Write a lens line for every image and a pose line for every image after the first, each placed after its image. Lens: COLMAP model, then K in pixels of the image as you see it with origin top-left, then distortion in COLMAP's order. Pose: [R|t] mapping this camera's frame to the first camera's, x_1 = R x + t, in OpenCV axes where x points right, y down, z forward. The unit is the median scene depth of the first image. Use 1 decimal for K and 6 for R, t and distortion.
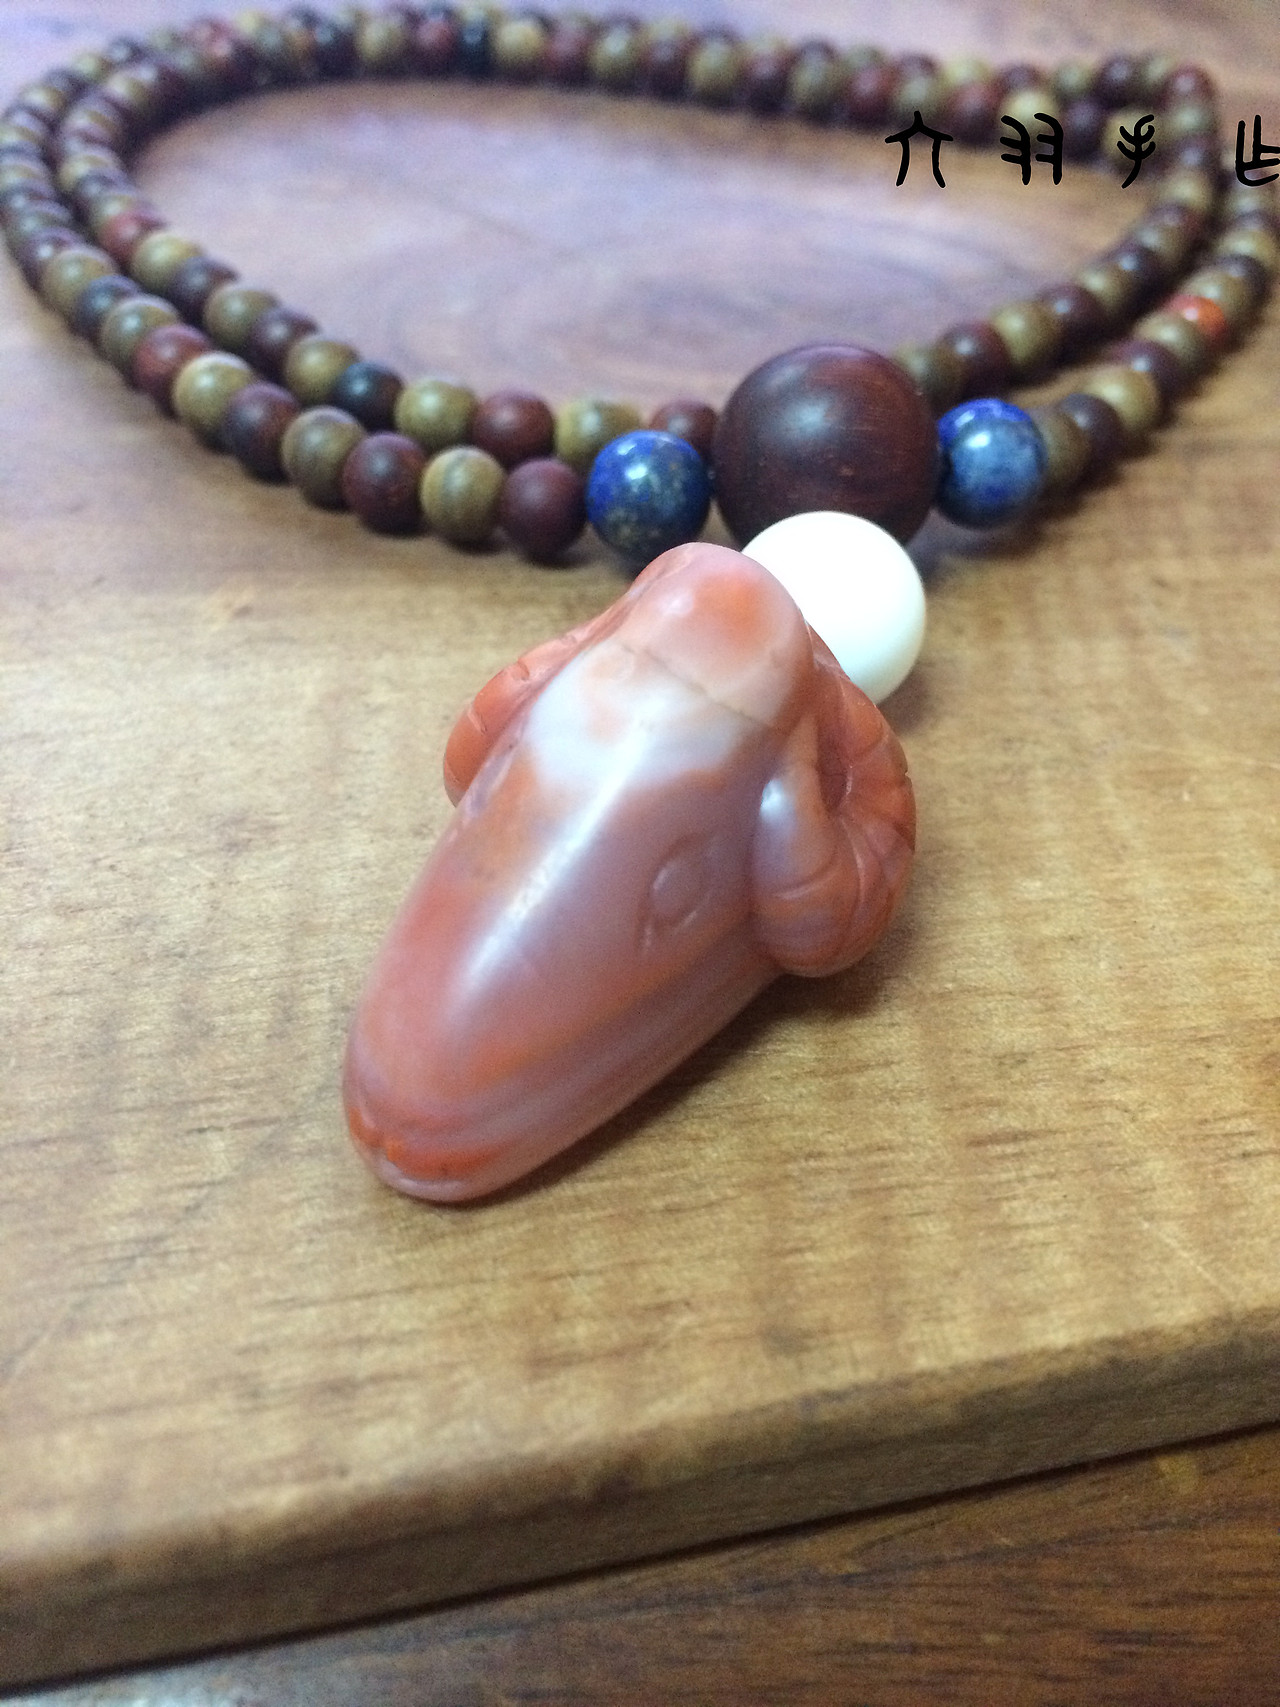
lens RADIAL K [[1605.9, 0, 640.0], [0, 1605.9, 853.5], [0, 0, 1]] dist [0.075100, -0.187263]
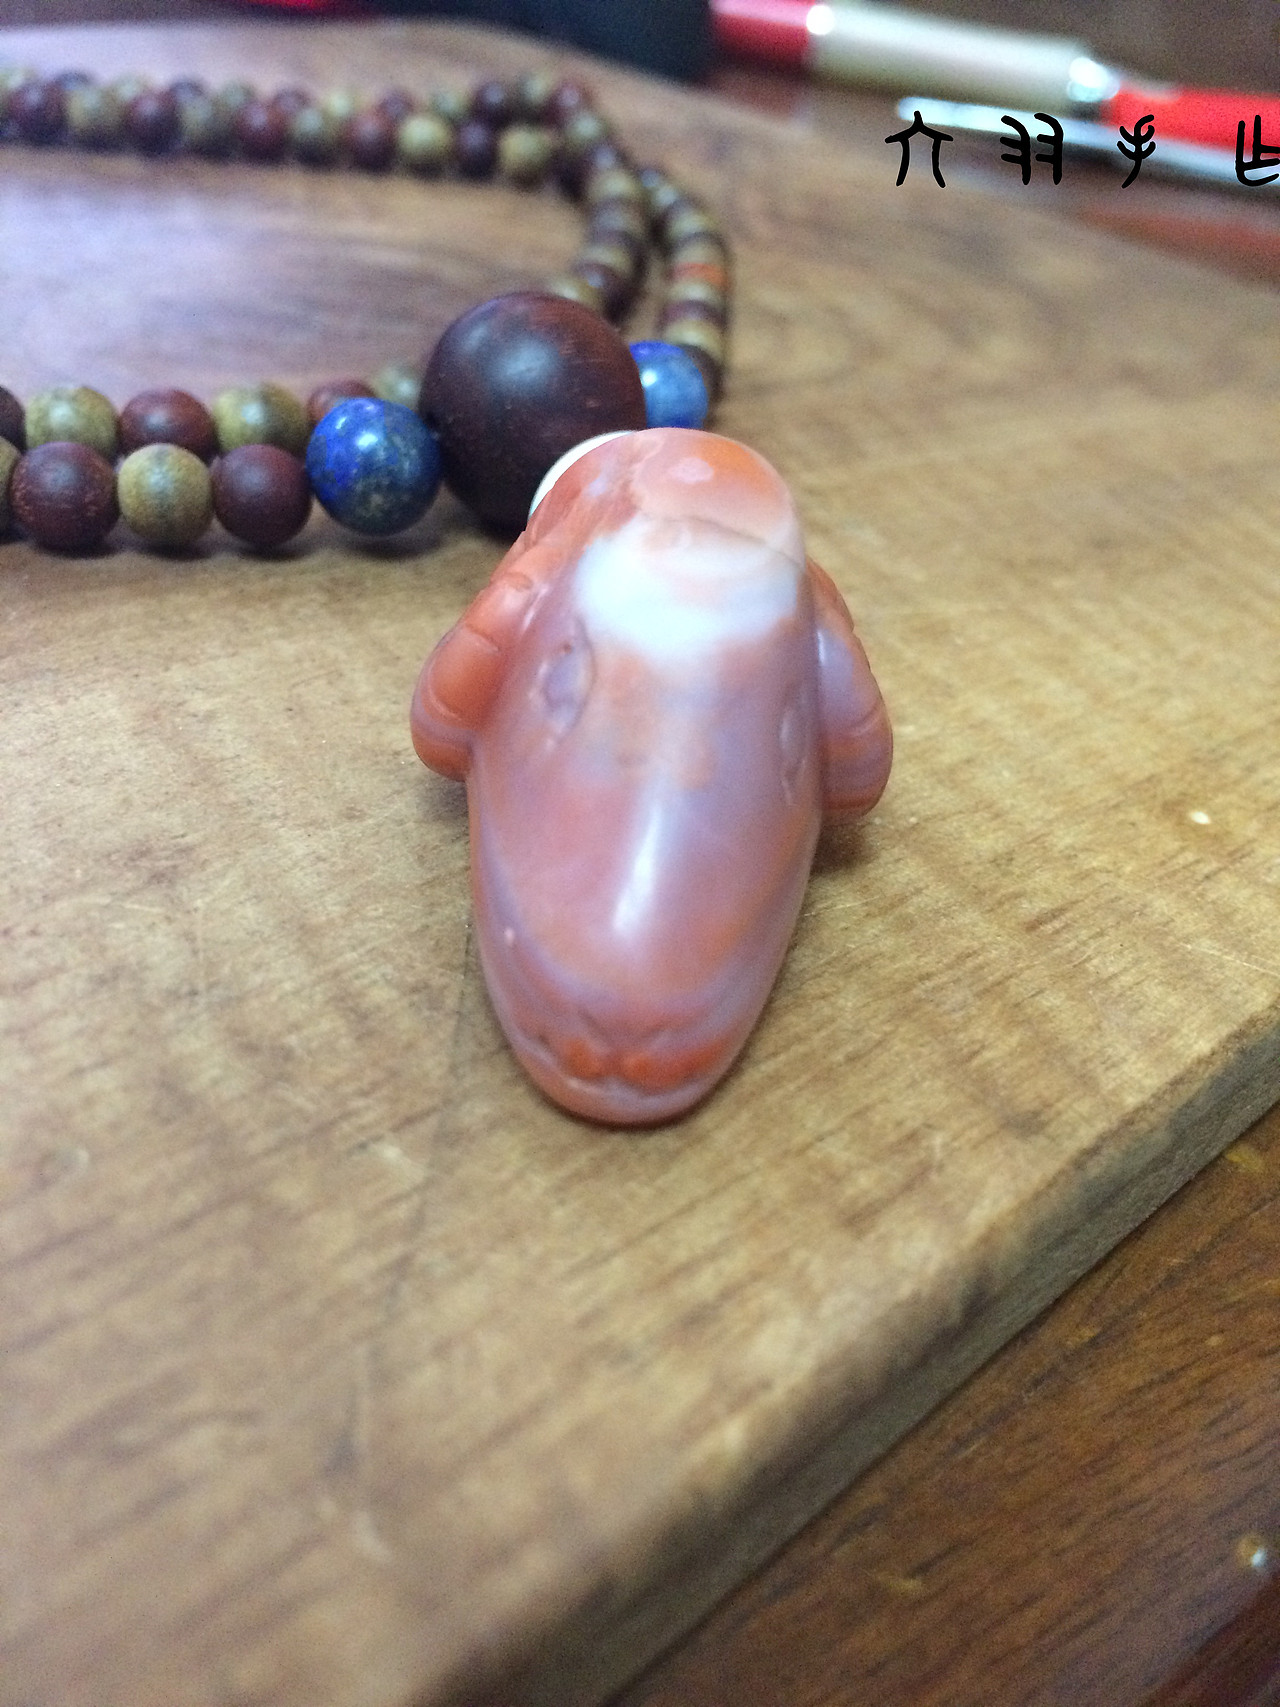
lens RADIAL K [[1605.9, 0, 640.0], [0, 1605.9, 853.5], [0, 0, 1]] dist [0.075100, -0.187263]
pose [[0.851114, -0.236378, 0.468755, -0.510816], [0.270527, 0.962695, -0.005738, 0.067035], [-0.449912, 0.131694, 0.883310, 0.158400]]
